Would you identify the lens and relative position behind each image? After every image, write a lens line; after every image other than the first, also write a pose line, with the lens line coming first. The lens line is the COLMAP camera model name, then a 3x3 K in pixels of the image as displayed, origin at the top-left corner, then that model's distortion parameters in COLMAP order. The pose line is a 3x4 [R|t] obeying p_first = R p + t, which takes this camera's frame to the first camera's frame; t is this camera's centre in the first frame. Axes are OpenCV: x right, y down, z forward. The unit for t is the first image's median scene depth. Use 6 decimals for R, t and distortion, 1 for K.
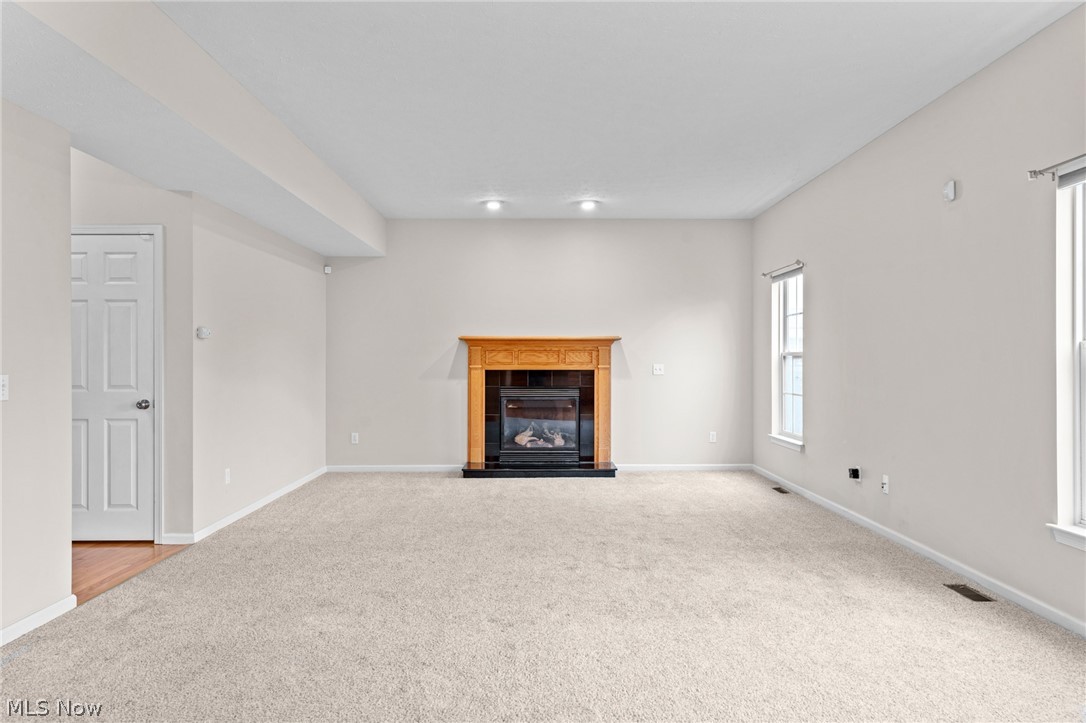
lens RADIAL K [[740.9, 0, 549.9], [0, 740.9, 360.6], [0, 0, 1]] dist [0.001583, 0.003780]
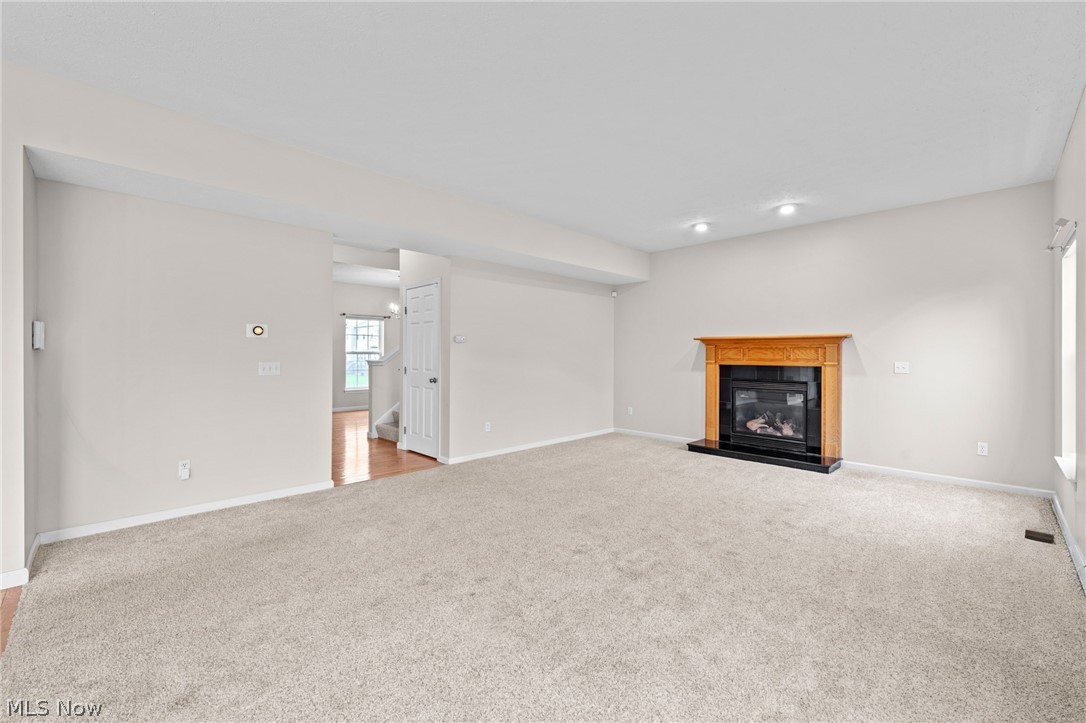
lens RADIAL K [[455.7, 0, 540.3], [0, 455.7, 351.4], [0, 0, 1]] dist [-0.000954, -0.000263]
pose [[0.685032, -0.001088, -0.728512, 0.257251], [-0.005791, 0.999959, -0.006939, -0.001999], [0.728490, 0.008972, 0.684998, 0.277438]]
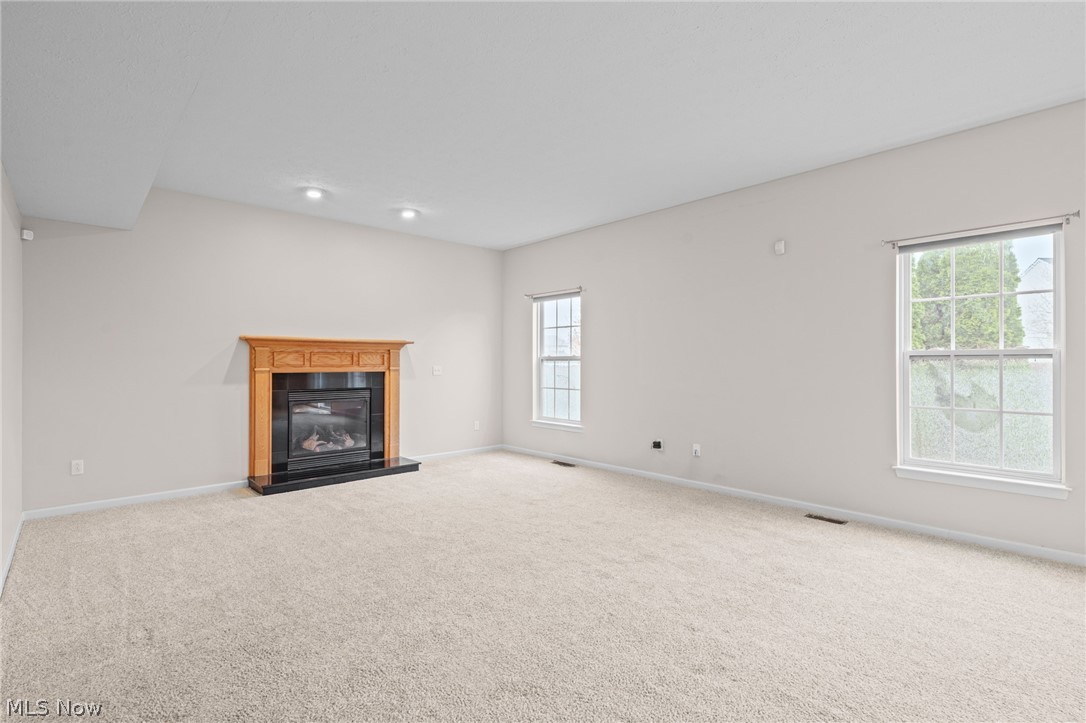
lens RADIAL K [[514.8, 0, 551.5], [0, 514.8, 361.2], [0, 0, 1]] dist [0.003167, -0.000139]
pose [[0.738527, 0.001592, 0.674223, -0.263093], [0.000436, 0.999996, -0.002838, -0.000074], [-0.674224, 0.002390, 0.738523, 0.298531]]
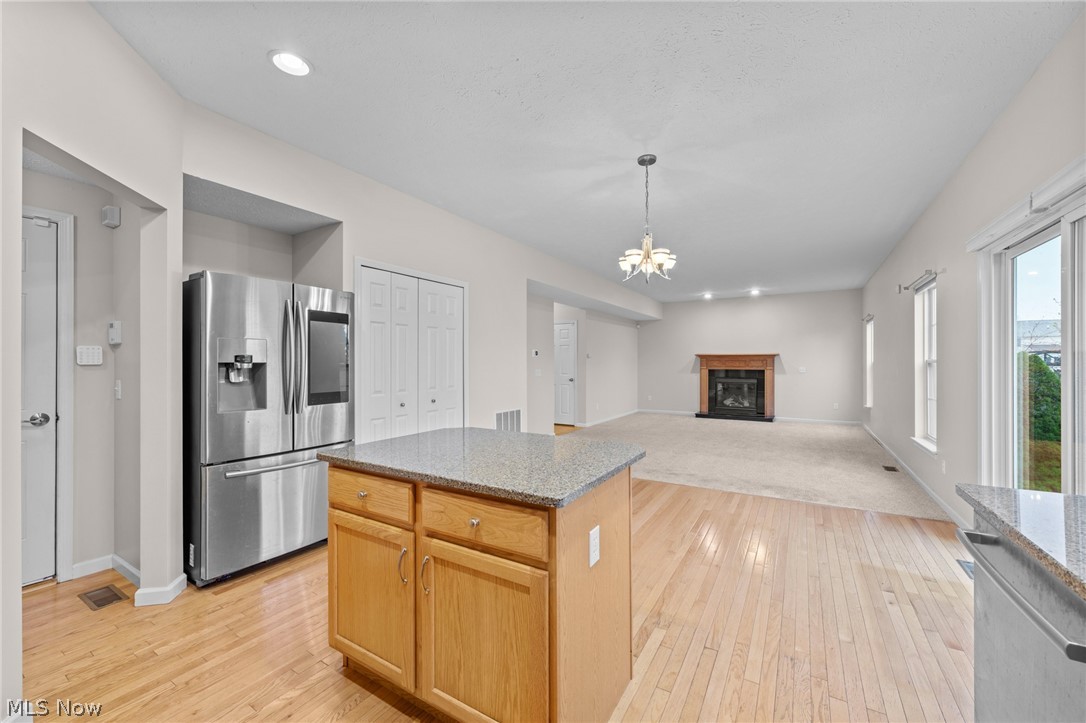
lens RADIAL K [[429.7, 0, 540.0], [0, 429.7, 359.3], [0, 0, 1]] dist [0.000014, -0.000539]
pose [[0.844733, -0.002512, -0.535181, 0.172204], [-0.002611, 0.999958, -0.008815, -0.004653], [0.535181, 0.008844, 0.844691, -0.334629]]
